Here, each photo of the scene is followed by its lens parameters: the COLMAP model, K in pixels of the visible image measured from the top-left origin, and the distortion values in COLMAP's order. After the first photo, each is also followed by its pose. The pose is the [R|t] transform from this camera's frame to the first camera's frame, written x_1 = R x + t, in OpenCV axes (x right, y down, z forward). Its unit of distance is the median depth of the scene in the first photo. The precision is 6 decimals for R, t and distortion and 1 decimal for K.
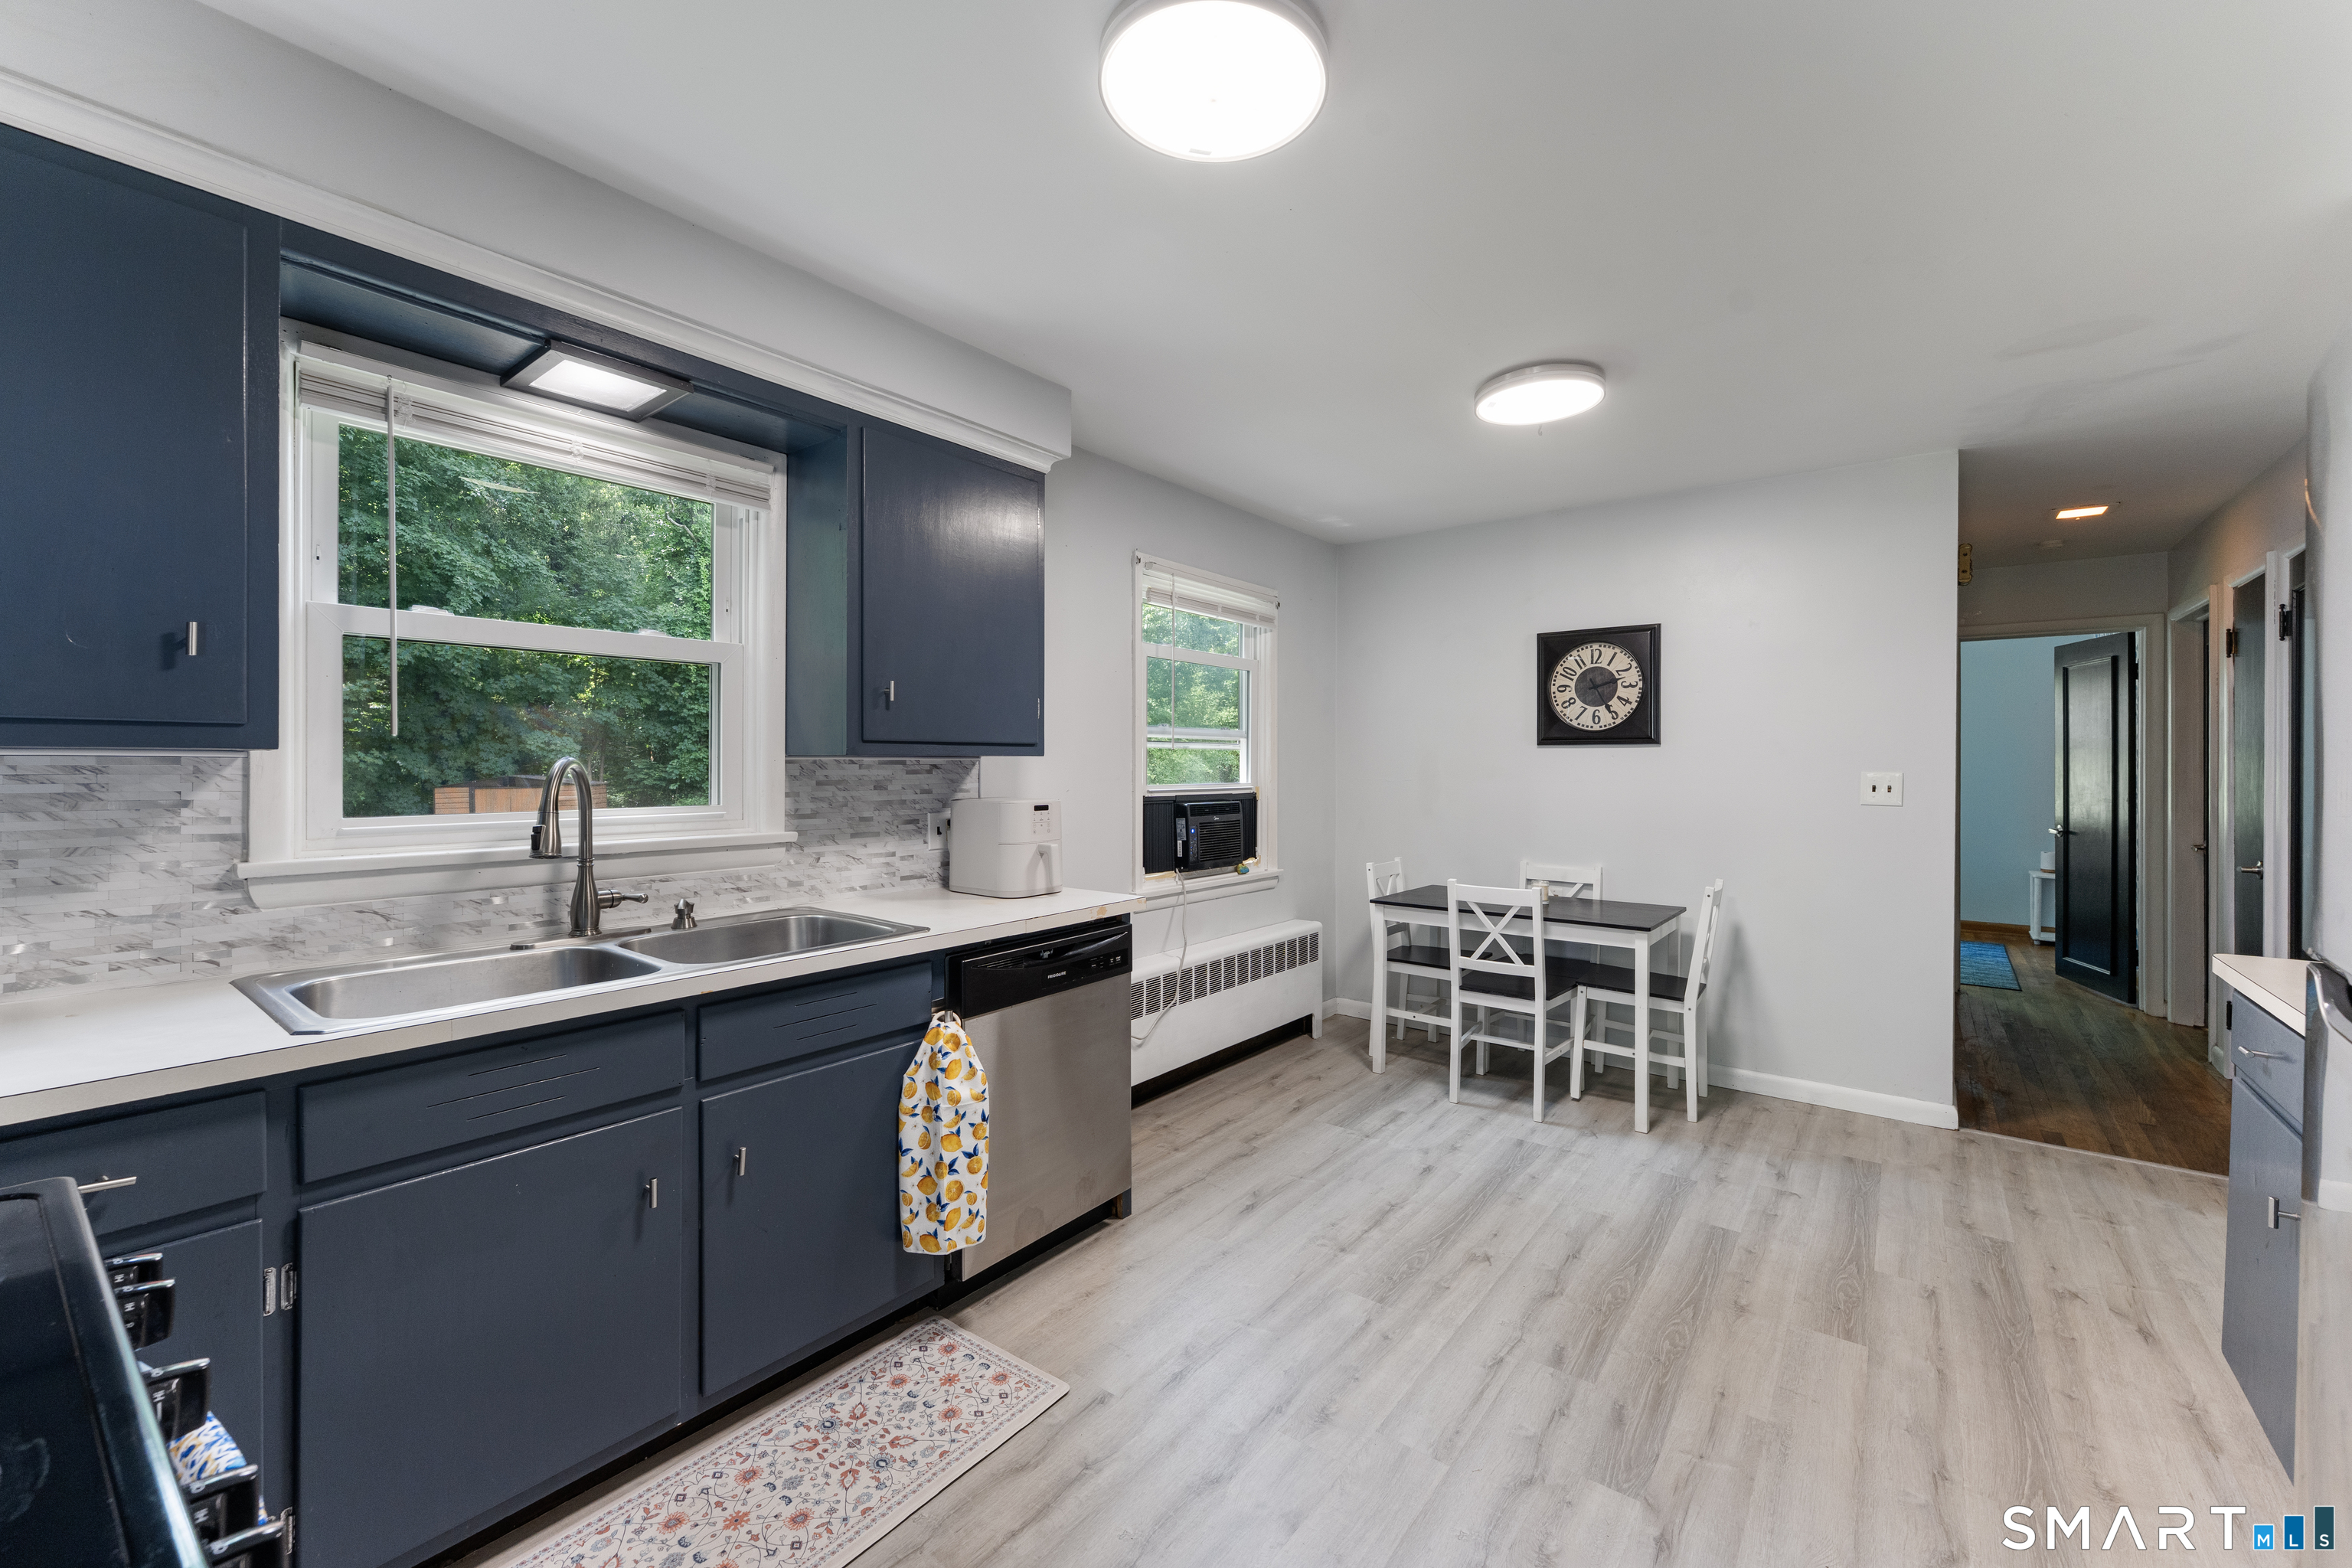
lens RADIAL K [[951.7, 0, 1184.7], [0, 951.7, 770.1], [0, 0, 1]] dist [-0.001187, 0.001120]
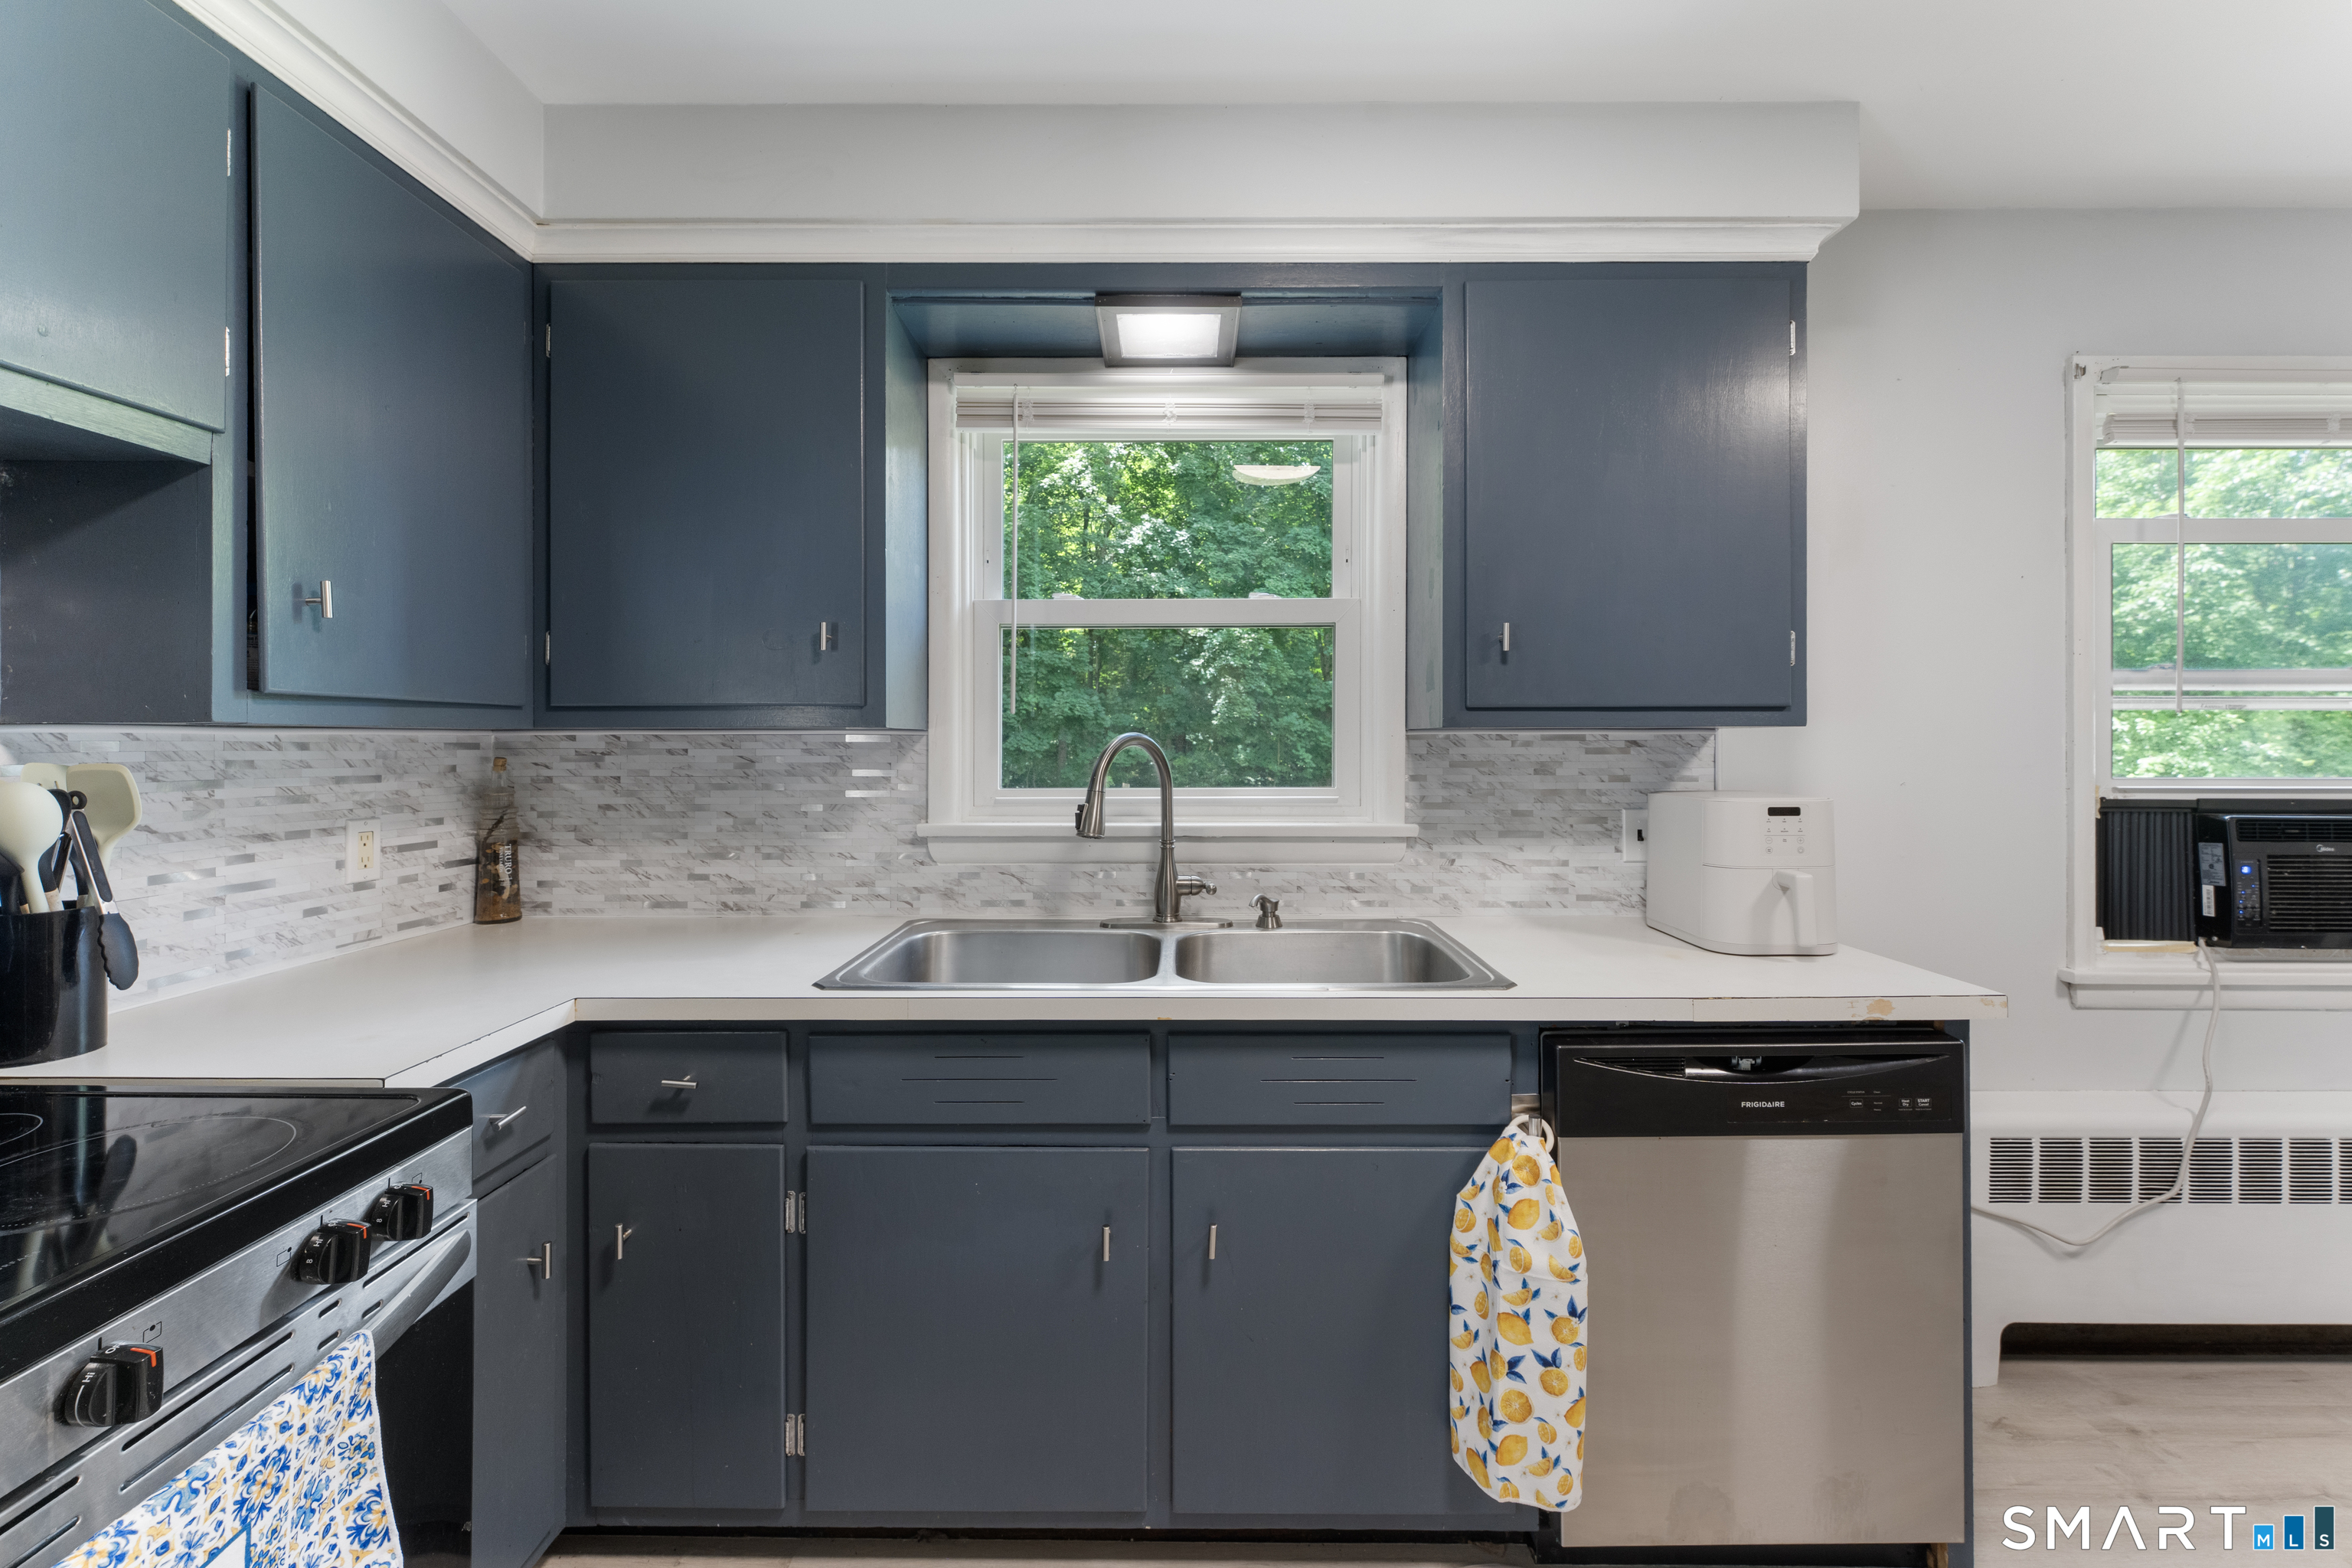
lens RADIAL K [[951.7, 0, 1170.9], [0, 951.7, 745.4], [0, 0, 1]] dist [-0.001187, 0.001120]
pose [[0.605723, 0.000174, -0.795676, 0.106059], [-0.003664, 0.999990, -0.002571, 0.001010], [0.795667, 0.004472, 0.605717, 0.363340]]
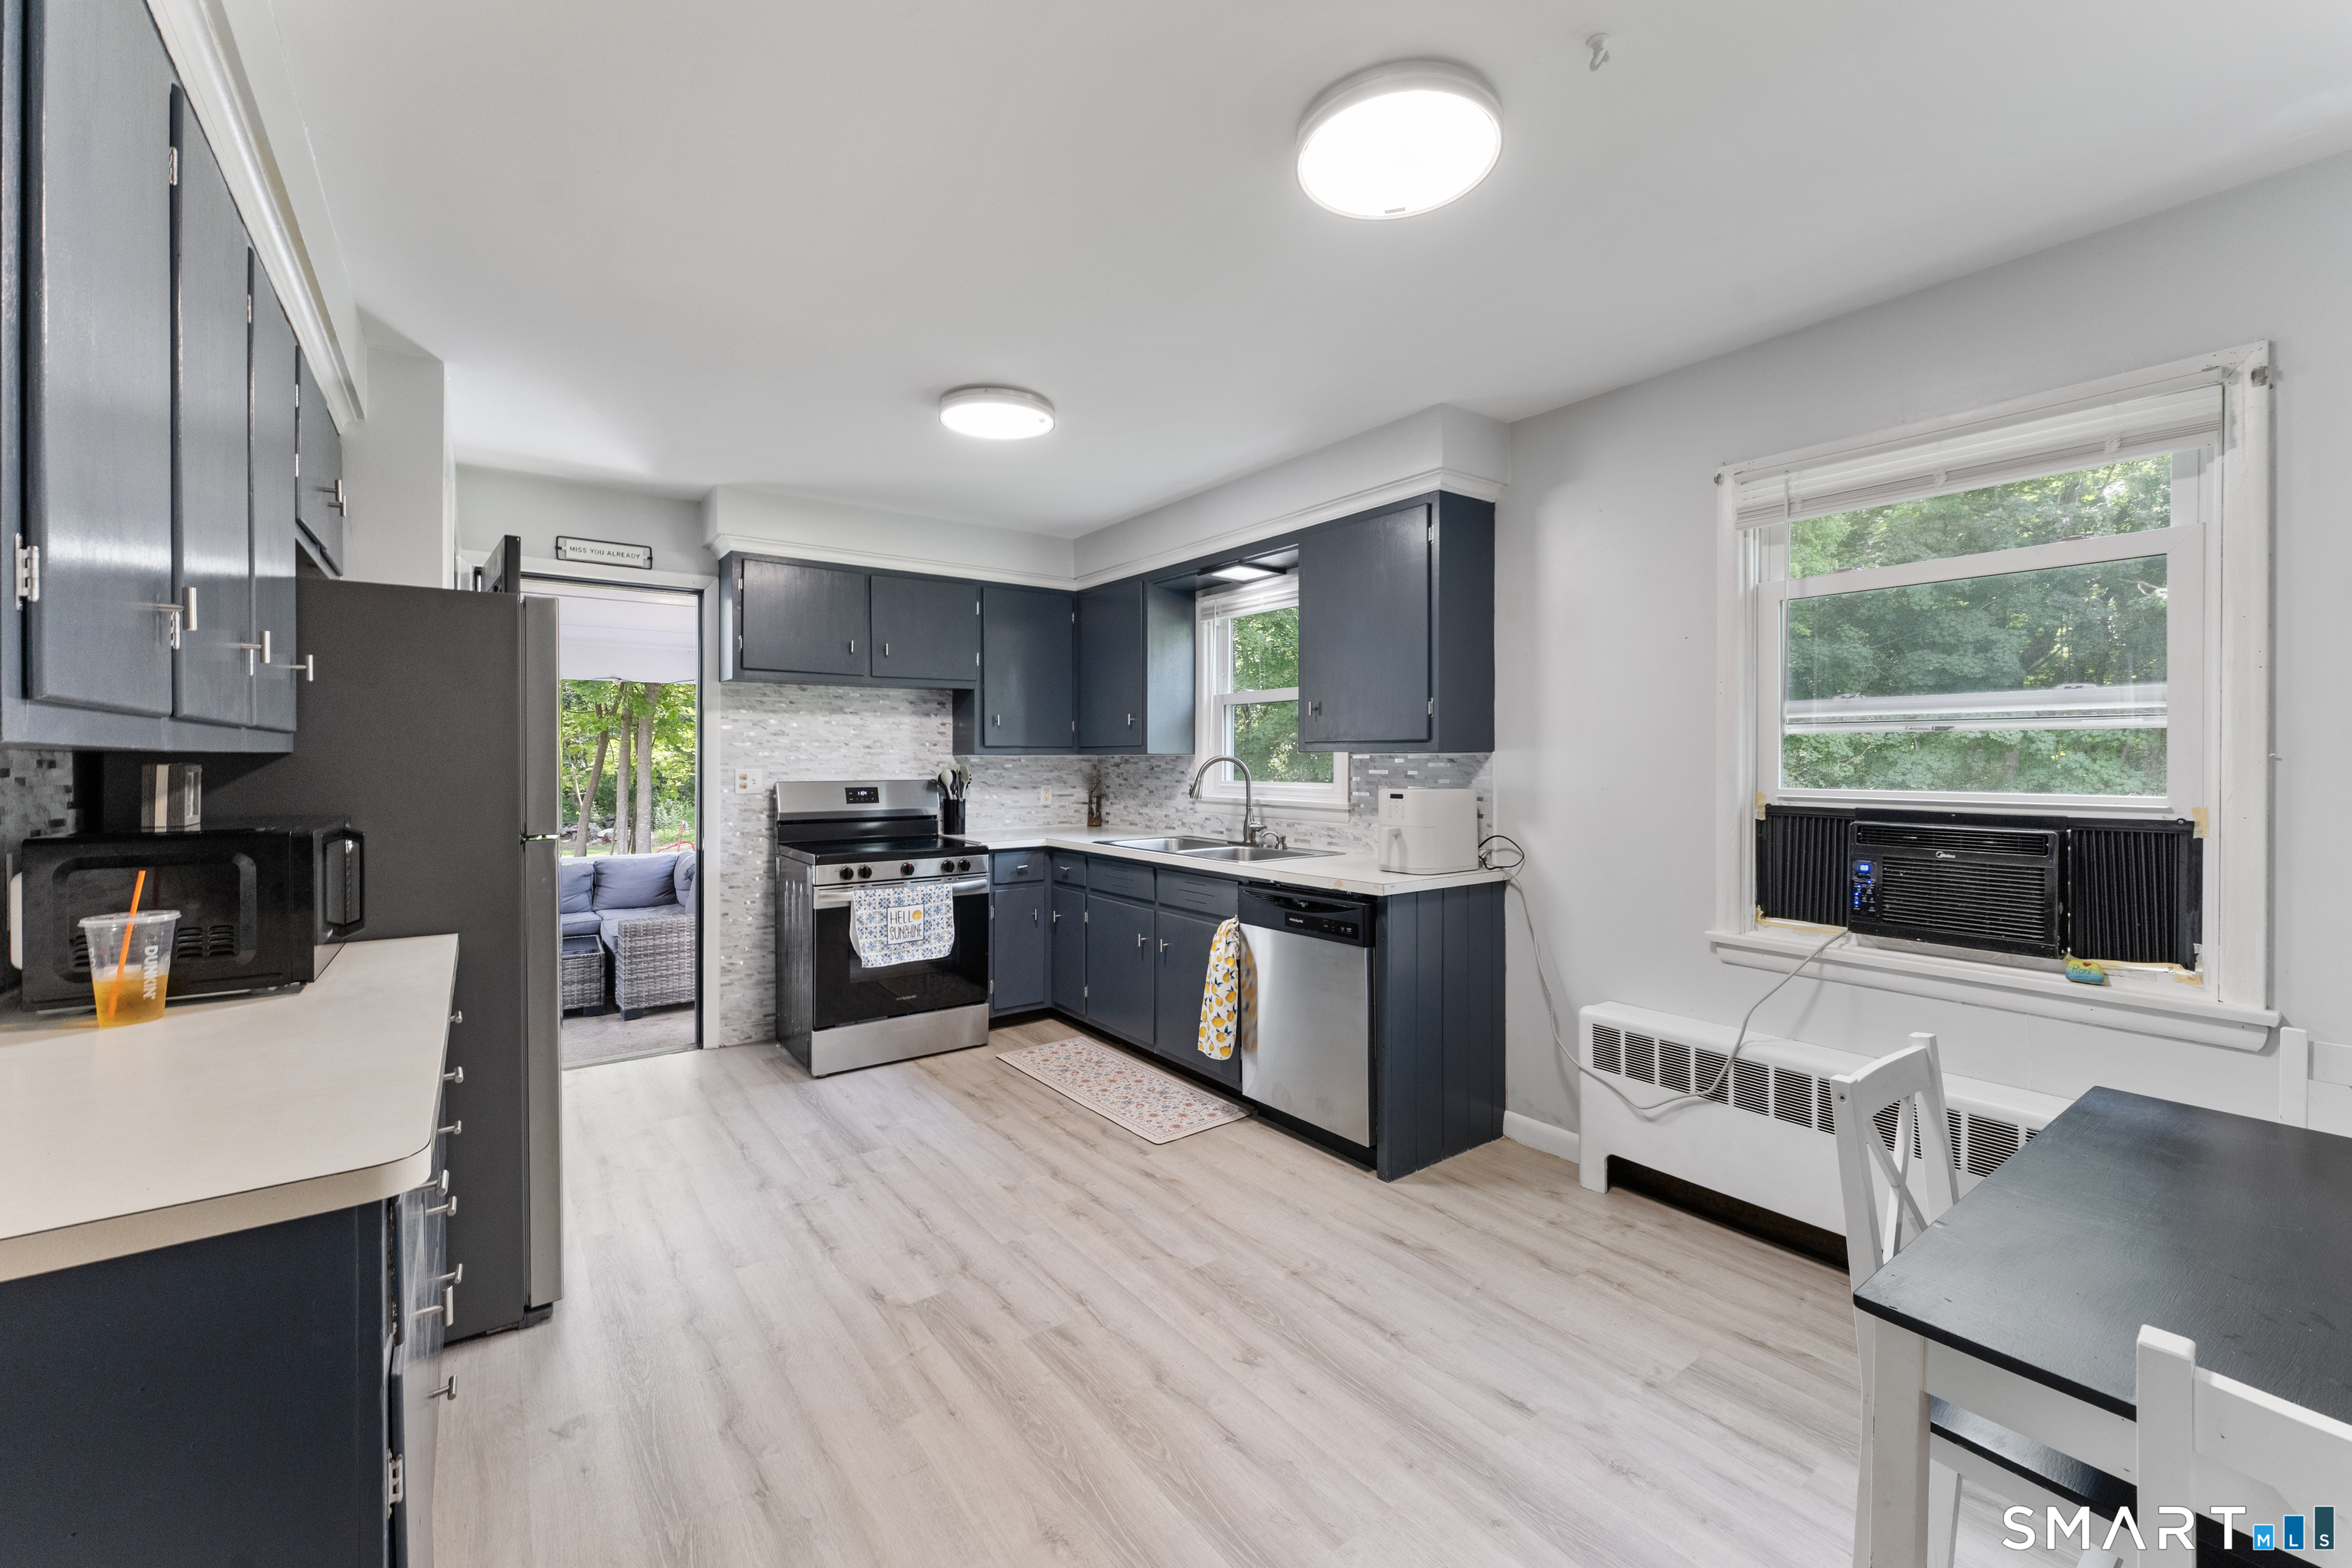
lens RADIAL K [[951.7, 0, 1174.1], [0, 951.7, 767.4], [0, 0, 1]] dist [-0.001187, 0.001120]
pose [[-0.285096, 0.006638, -0.958476, 1.149421], [-0.007135, 0.999934, 0.009048, -0.003609], [0.958472, 0.009419, -0.285029, 1.203060]]
